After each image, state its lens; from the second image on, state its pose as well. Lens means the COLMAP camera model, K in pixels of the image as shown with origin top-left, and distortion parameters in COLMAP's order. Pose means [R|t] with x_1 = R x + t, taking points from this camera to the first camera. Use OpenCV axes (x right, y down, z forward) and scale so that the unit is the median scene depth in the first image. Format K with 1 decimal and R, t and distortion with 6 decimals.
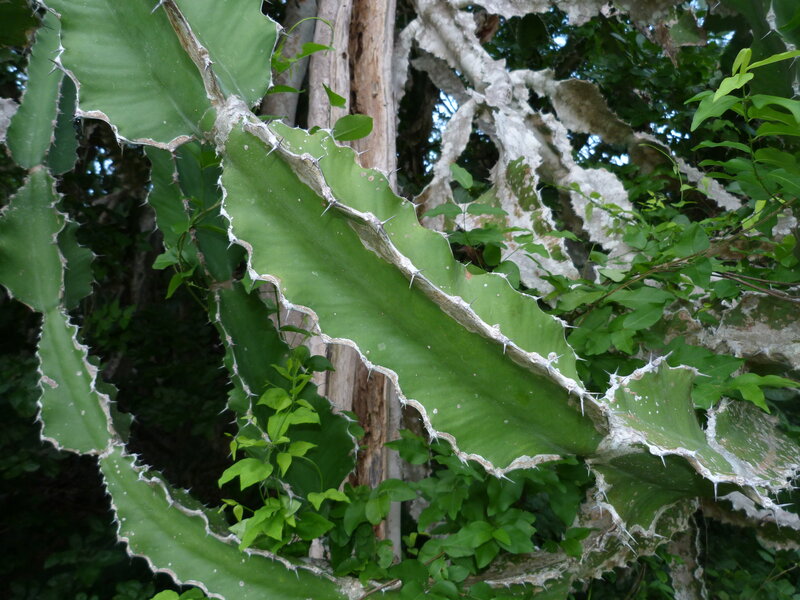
lens RADIAL K [[609.0, 0, 400.0], [0, 609.0, 300.0], [0, 0, 1]] dist [-0.039160, 0.023327]
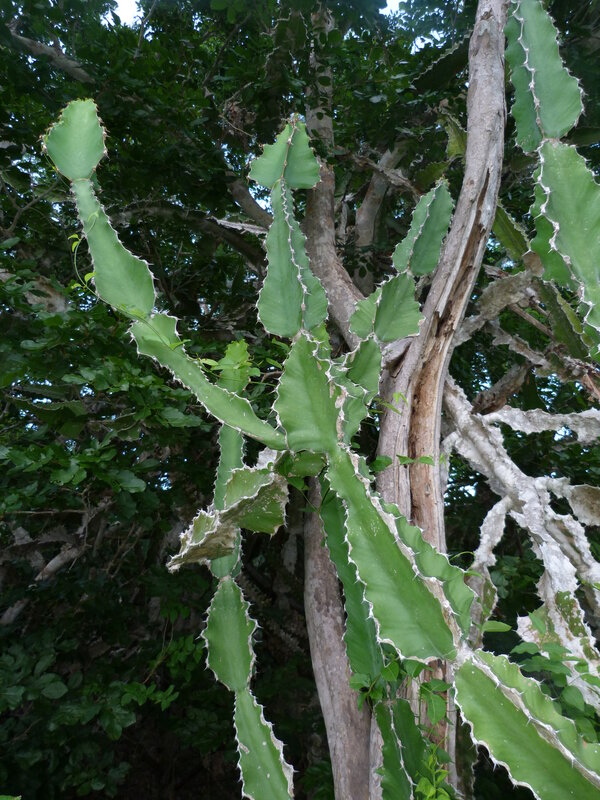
lens RADIAL K [[609.0, 0, 300.0], [0, 609.0, 400.0], [0, 0, 1]] dist [-0.039160, 0.023327]
pose [[0.991576, 0.026131, -0.126865, -0.240052], [-0.063789, 0.950948, -0.302704, -0.190090], [0.112732, 0.308246, 0.944603, -0.500474]]
